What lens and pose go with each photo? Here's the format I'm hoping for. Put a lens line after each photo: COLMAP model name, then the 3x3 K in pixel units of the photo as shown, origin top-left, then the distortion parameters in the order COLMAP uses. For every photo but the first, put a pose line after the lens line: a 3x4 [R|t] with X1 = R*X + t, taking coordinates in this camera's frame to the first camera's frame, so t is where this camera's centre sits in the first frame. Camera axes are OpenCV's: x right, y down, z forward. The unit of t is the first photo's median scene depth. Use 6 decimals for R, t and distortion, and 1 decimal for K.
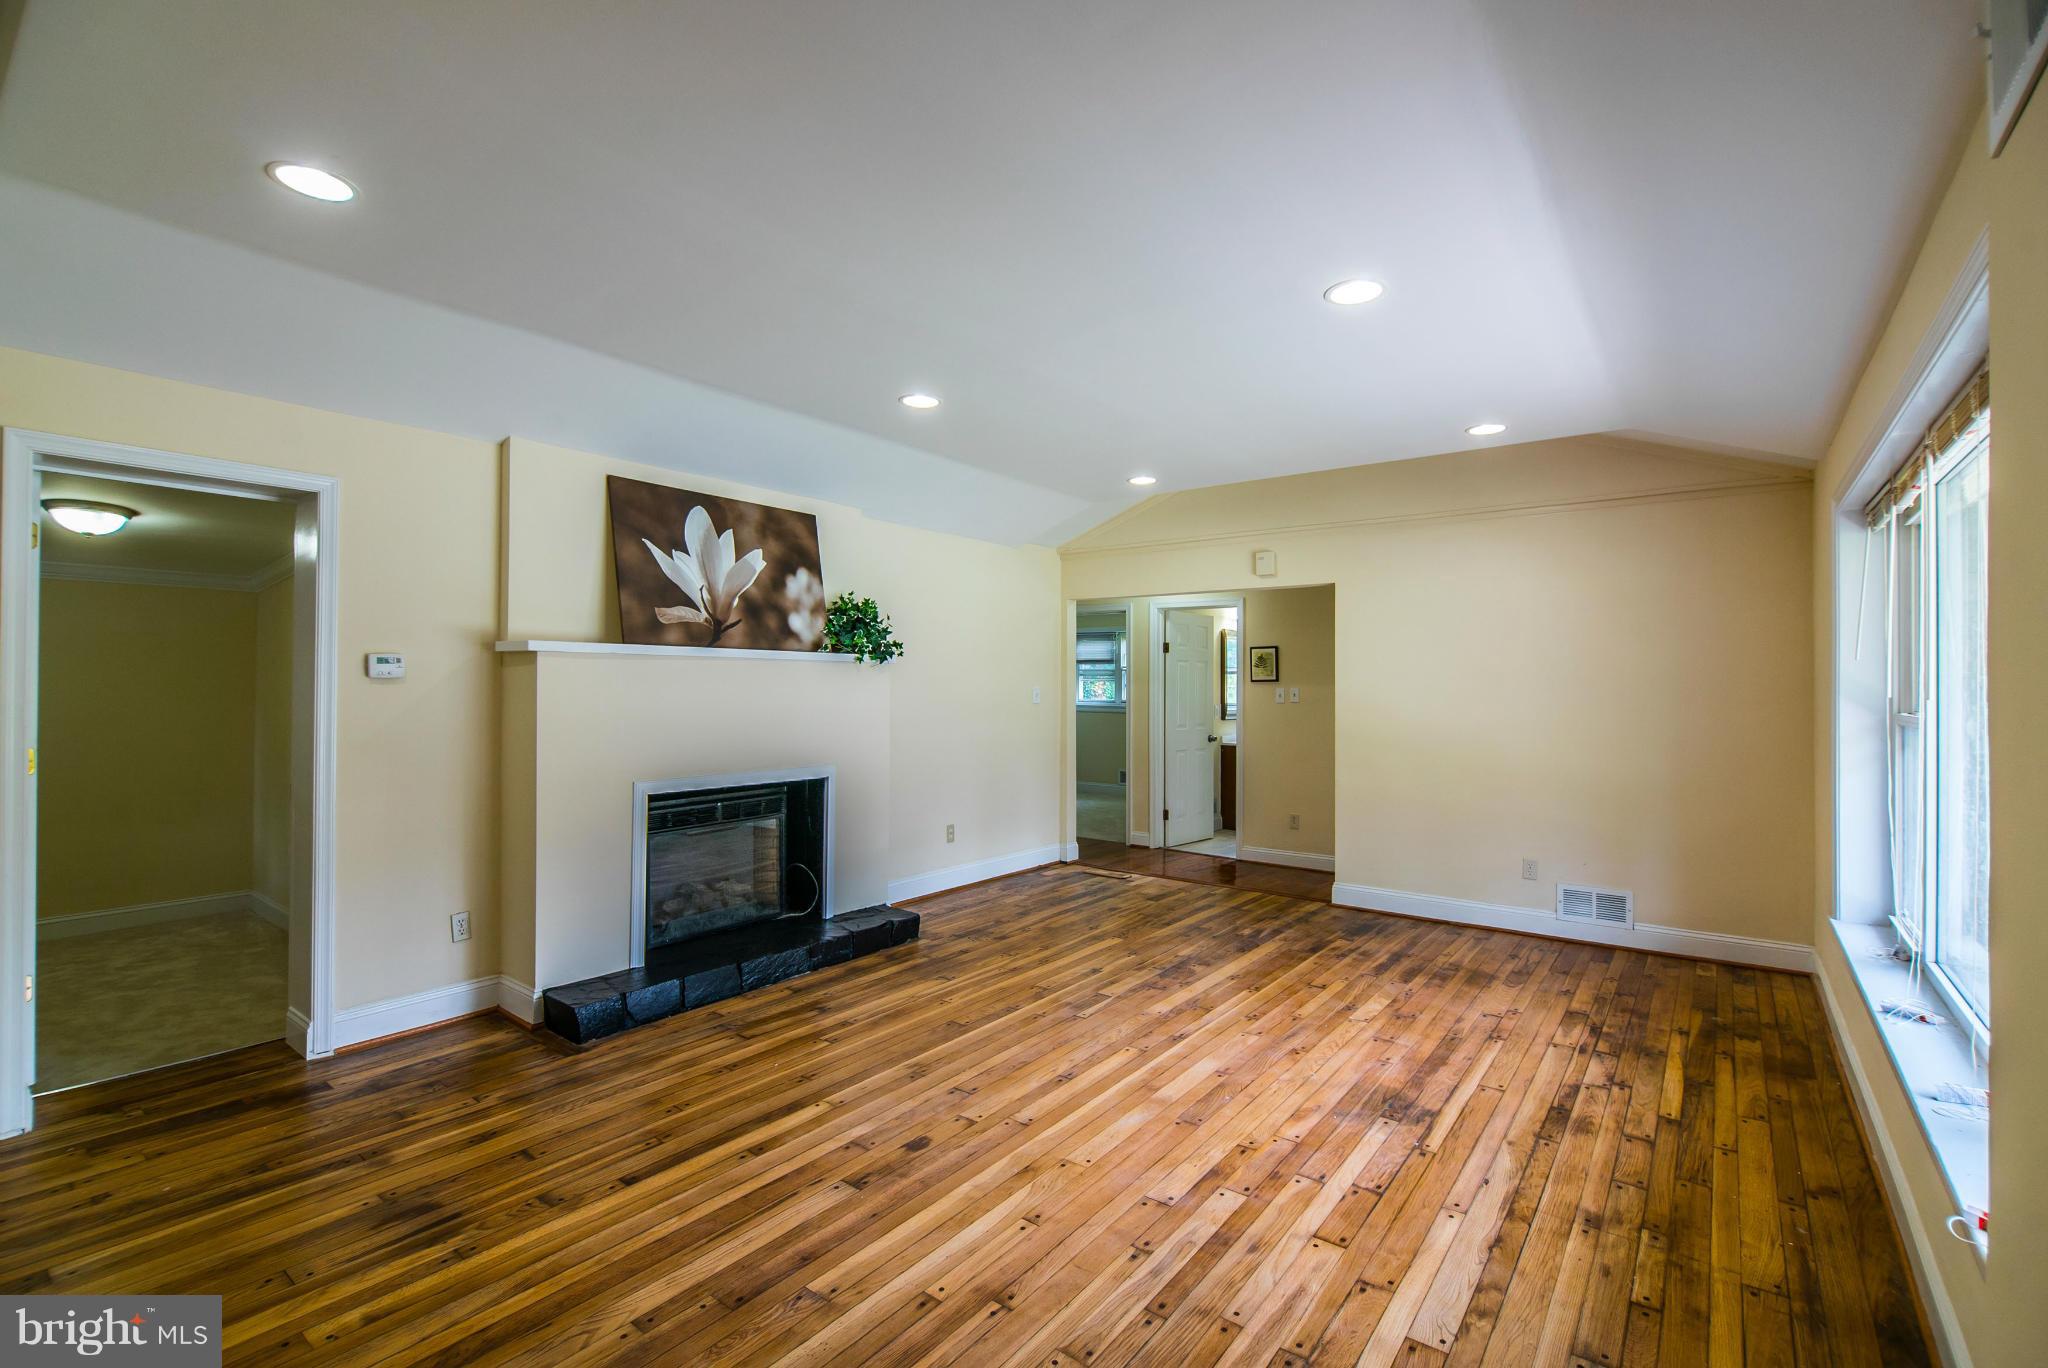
lens RADIAL K [[916.2, 0, 1025.0], [0, 916.2, 682.9], [0, 0, 1]] dist [-0.000641, -0.001398]
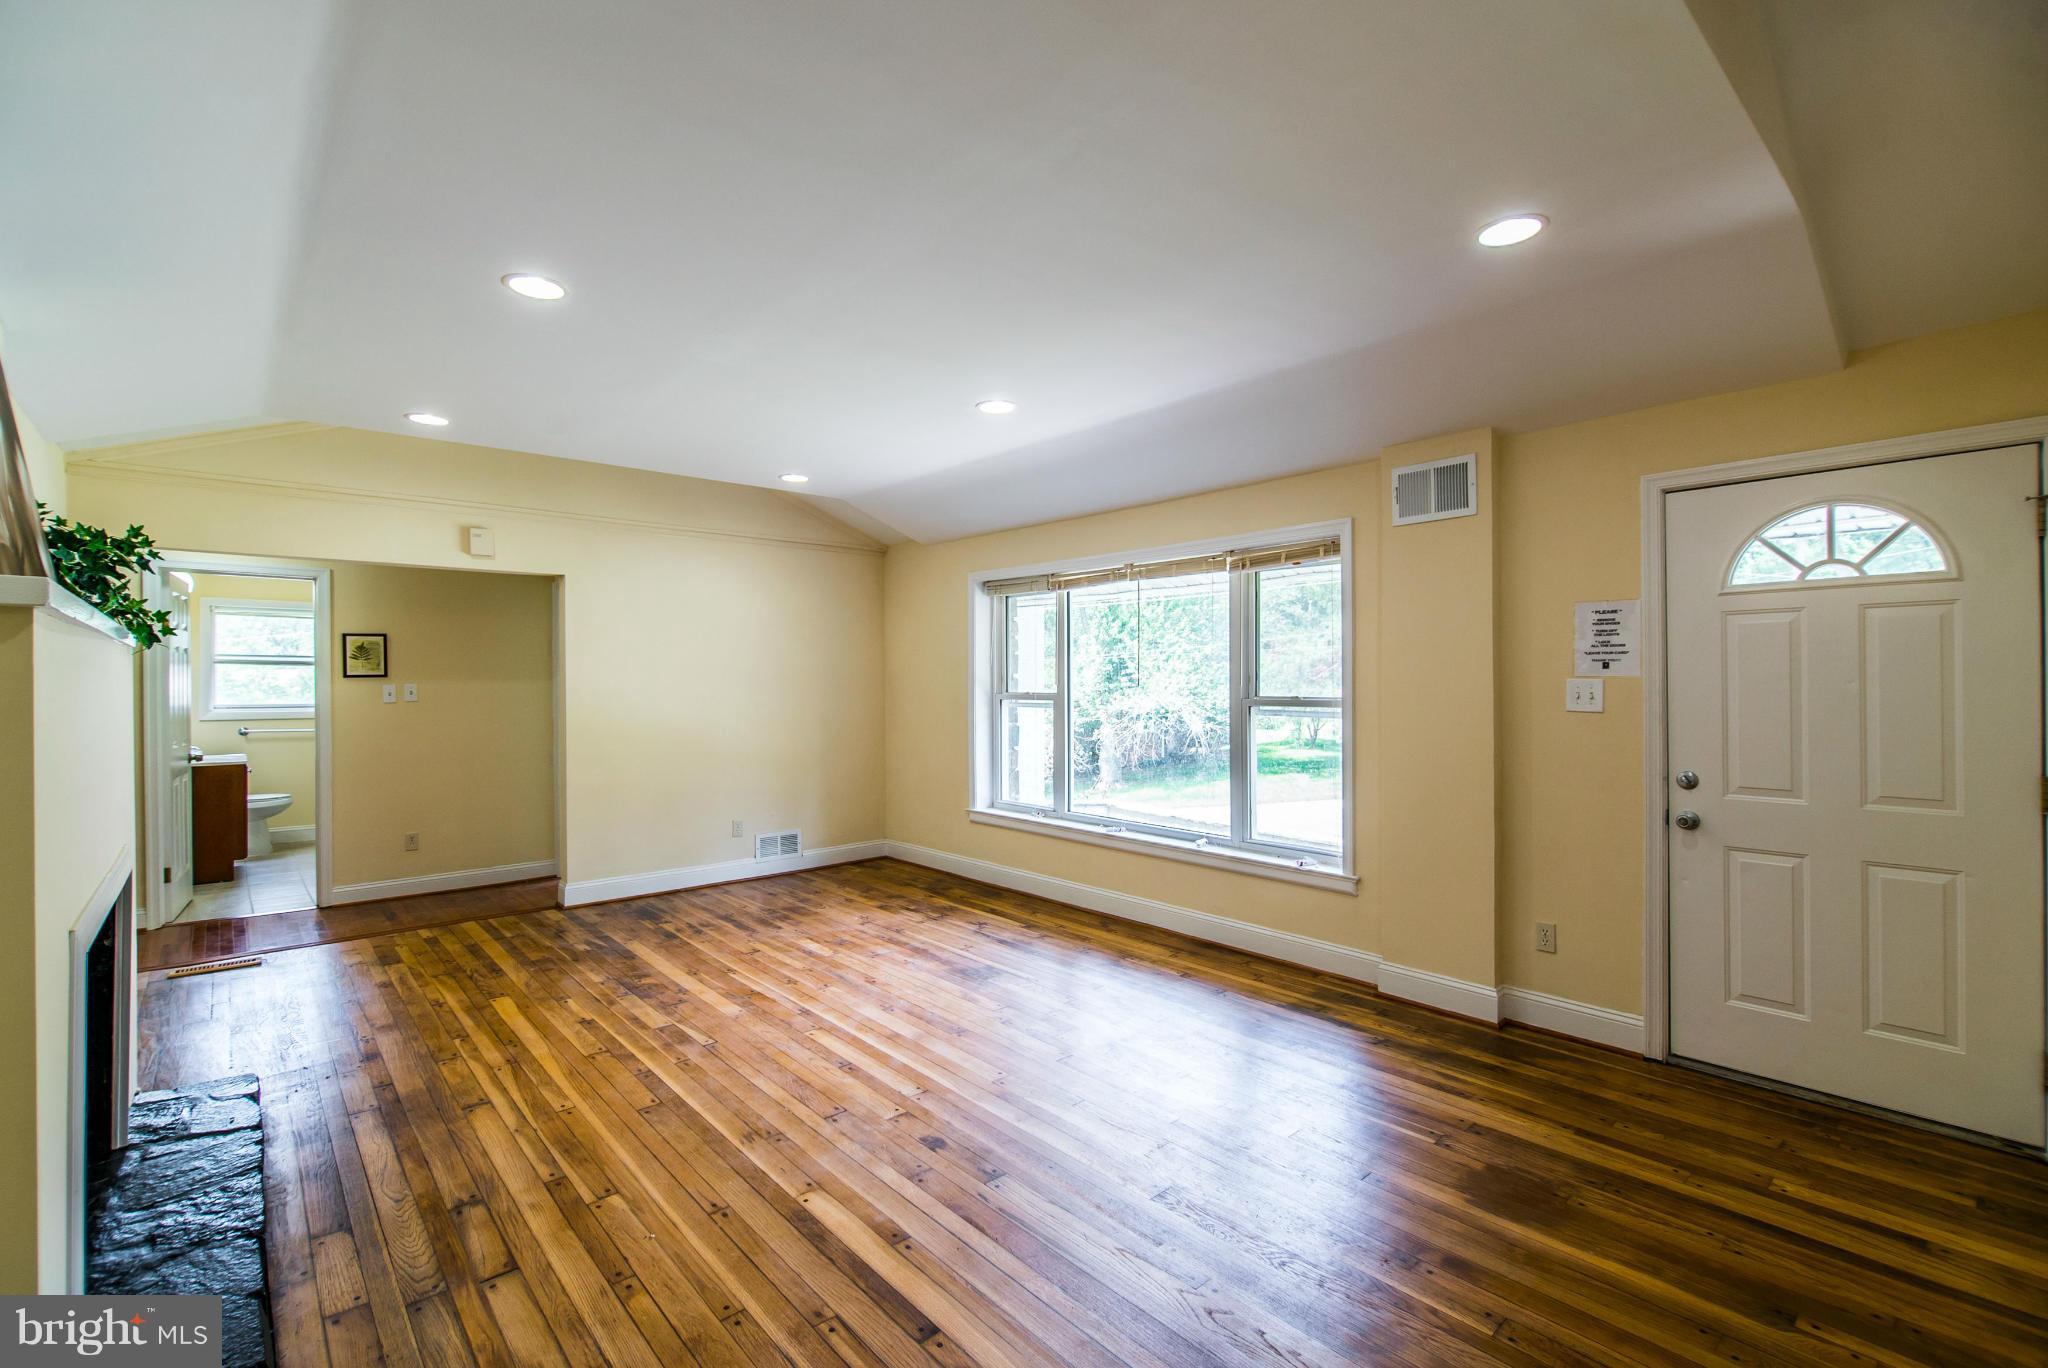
lens RADIAL K [[916.2, 0, 1020.1], [0, 916.2, 679.6], [0, 0, 1]] dist [-0.000641, -0.001398]
pose [[0.190484, -0.008325, 0.981655, -0.756380], [0.002824, 0.999965, 0.007932, -0.007490], [-0.981686, 0.001262, 0.190501, 0.501747]]
